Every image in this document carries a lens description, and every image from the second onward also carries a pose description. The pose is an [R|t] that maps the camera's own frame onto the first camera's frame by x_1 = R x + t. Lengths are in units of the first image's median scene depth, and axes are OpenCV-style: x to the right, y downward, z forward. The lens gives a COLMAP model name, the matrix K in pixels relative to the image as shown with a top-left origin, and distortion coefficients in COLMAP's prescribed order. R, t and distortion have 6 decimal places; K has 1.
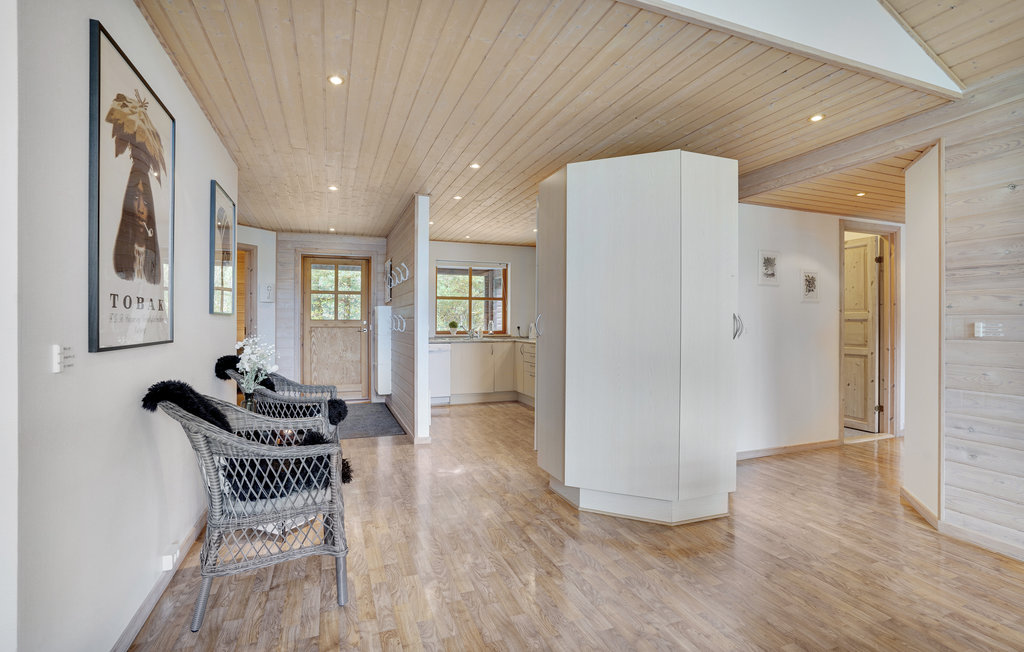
lens RADIAL K [[472.3, 0, 522.0], [0, 472.3, 324.2], [0, 0, 1]] dist [-0.003745, -0.000219]
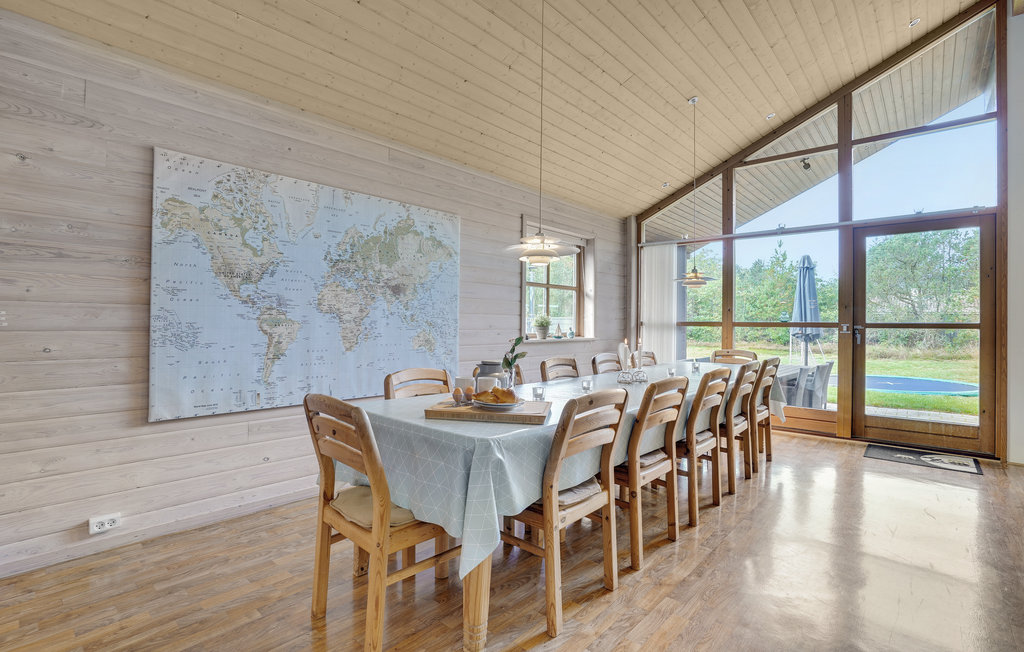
lens RADIAL K [[472.3, 0, 522.0], [0, 472.3, 324.2], [0, 0, 1]] dist [-0.003745, -0.000219]
pose [[-0.451613, -0.004222, 0.892204, -0.744802], [-0.010878, 0.999941, -0.000775, 0.057369], [-0.892148, -0.010055, -0.451632, 2.322627]]
